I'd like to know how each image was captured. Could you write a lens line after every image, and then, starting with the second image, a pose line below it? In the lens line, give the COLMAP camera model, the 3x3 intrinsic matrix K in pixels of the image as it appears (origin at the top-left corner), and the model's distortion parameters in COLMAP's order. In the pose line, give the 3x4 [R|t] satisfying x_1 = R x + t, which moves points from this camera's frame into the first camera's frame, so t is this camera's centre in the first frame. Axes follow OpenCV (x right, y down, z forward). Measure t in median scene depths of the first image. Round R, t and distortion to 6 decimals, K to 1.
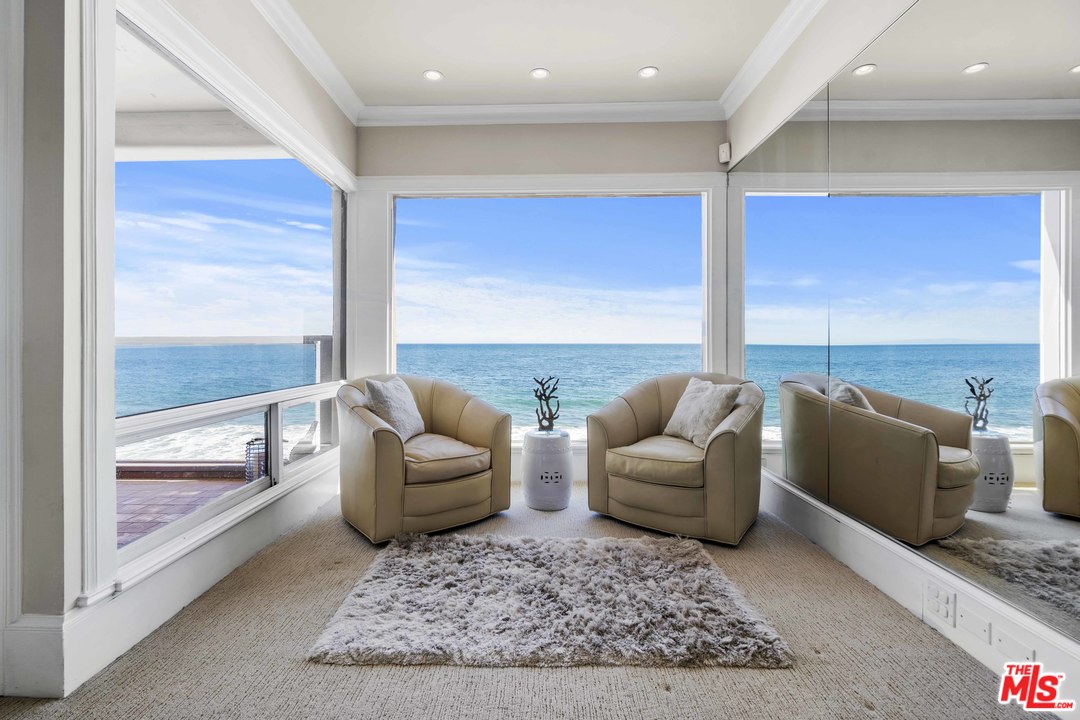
lens RADIAL K [[494.9, 0, 531.4], [0, 494.9, 342.7], [0, 0, 1]] dist [-0.001070, -0.000005]
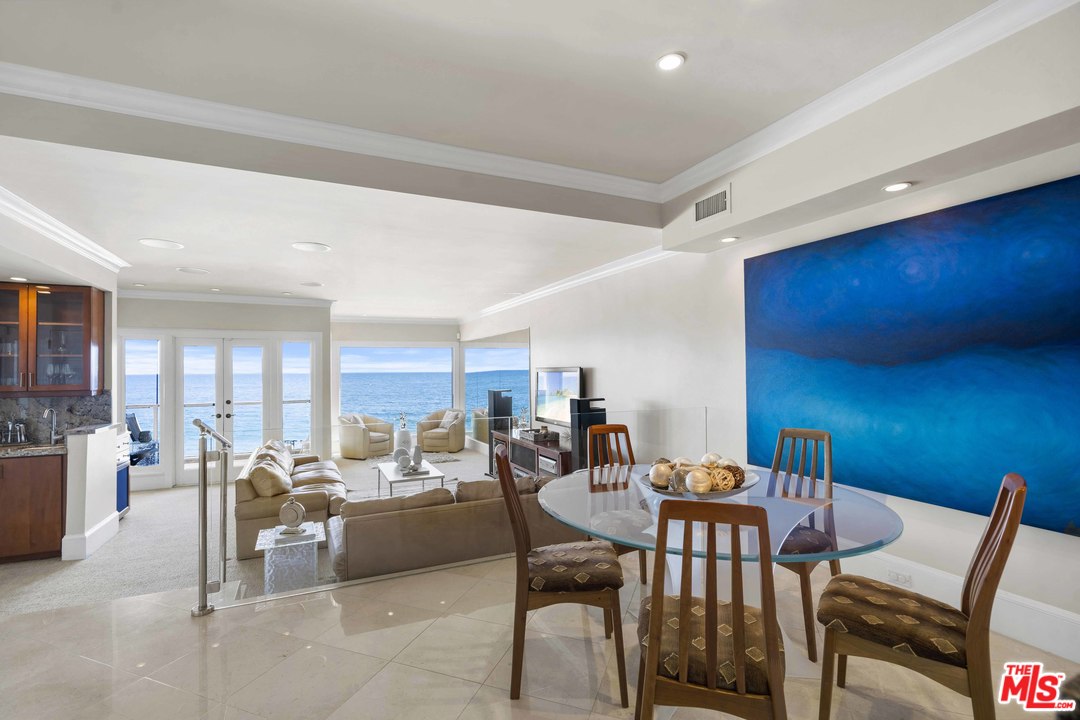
lens RADIAL K [[490.3, 0, 531.9], [0, 490.3, 364.2], [0, 0, 1]] dist [-0.001848, -0.000012]
pose [[0.905607, -0.003097, 0.424106, -0.632302], [0.008591, 0.999902, -0.011042, -0.225914], [-0.424030, 0.013643, 0.905545, -2.528576]]
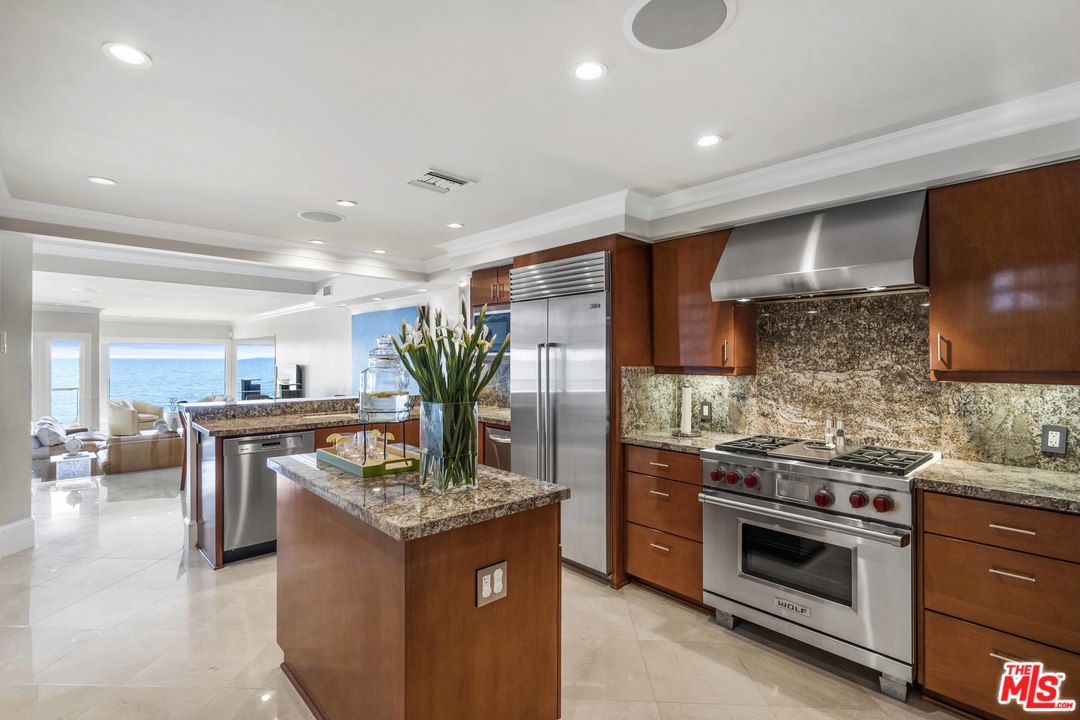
lens RADIAL K [[499.4, 0, 542.9], [0, 499.4, 354.9], [0, 0, 1]] dist [-0.000086, 0.000807]
pose [[0.714321, 0.007692, 0.699776, -0.726090], [-0.004355, 0.999969, -0.006547, -0.286824], [-0.699804, 0.001629, 0.714333, -4.323133]]
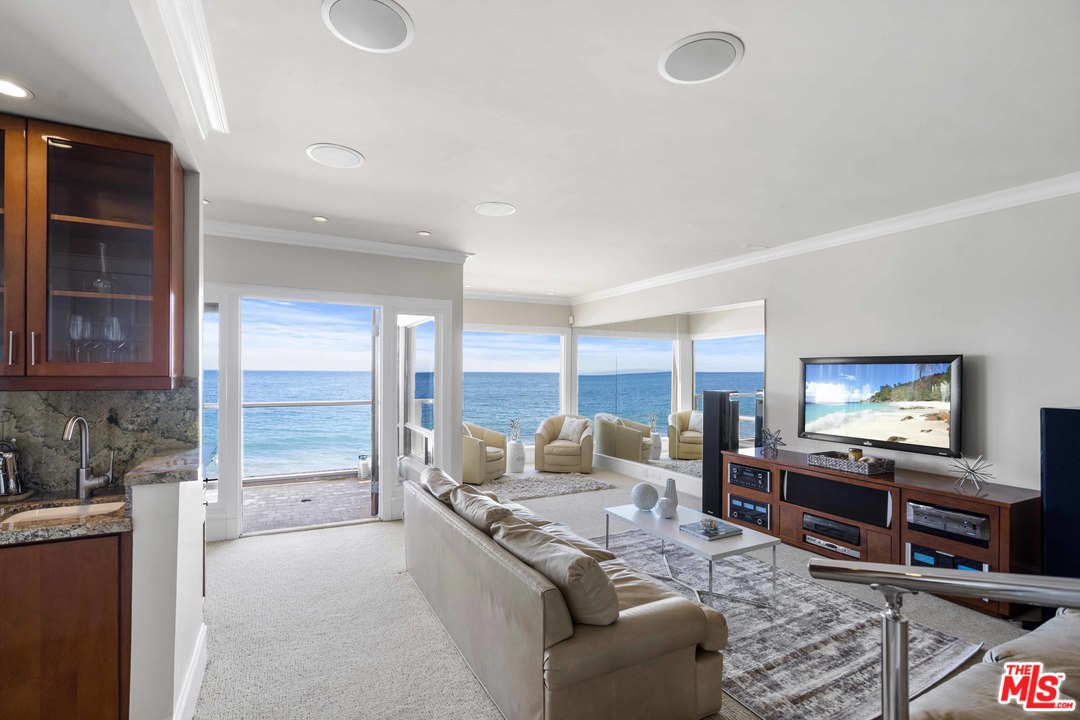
lens RADIAL K [[493.4, 0, 528.6], [0, 493.4, 373.8], [0, 0, 1]] dist [-0.001821, 0.000215]
pose [[0.885553, 0.004755, 0.464514, -1.151099], [-0.007877, 0.999958, 0.004780, -0.180943], [-0.464471, -0.007892, 0.885553, -1.296349]]
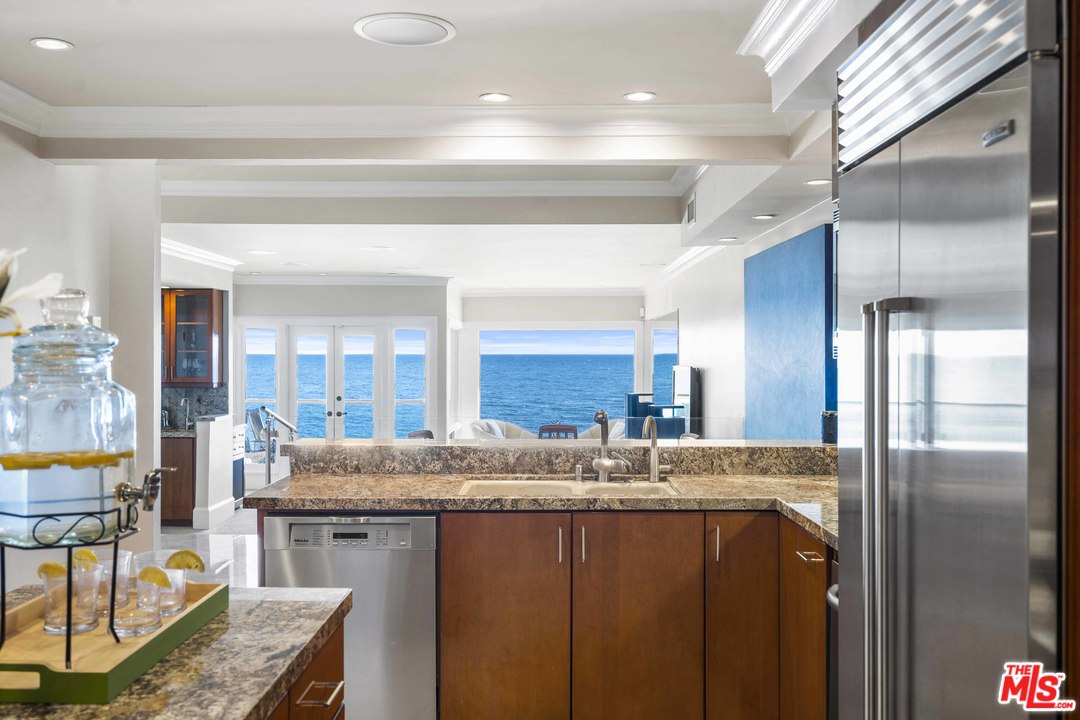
lens RADIAL K [[992.4, 0, 540.0], [0, 992.4, 360.0], [0, 0, 1]] dist [-0.012155, -0.003889]
pose [[0.999992, 0.001542, 0.003814, -0.067453], [-0.001575, 0.999962, 0.008562, -0.287955], [-0.003801, -0.008568, 0.999956, -4.117820]]
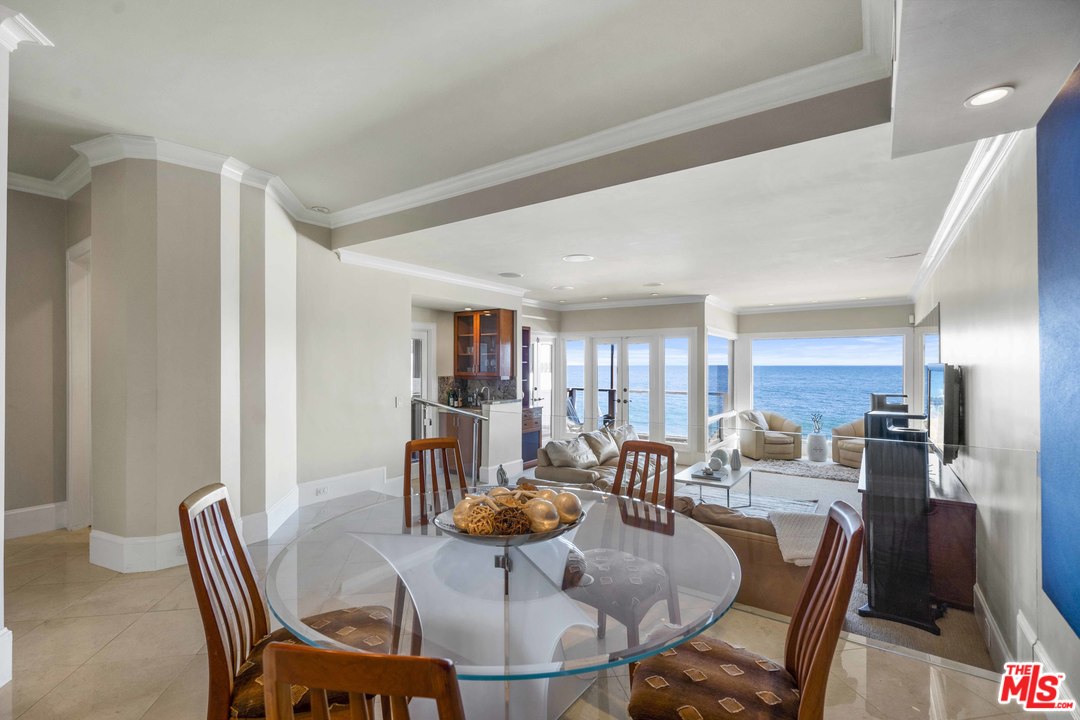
lens RADIAL K [[490.3, 0, 531.9], [0, 490.3, 364.2], [0, 0, 1]] dist [-0.001848, -0.000012]
pose [[0.824663, 0.000948, -0.565624, 0.294662], [-0.000322, 0.999999, 0.001206, -0.234933], [0.565625, -0.000812, 0.824662, -2.395358]]
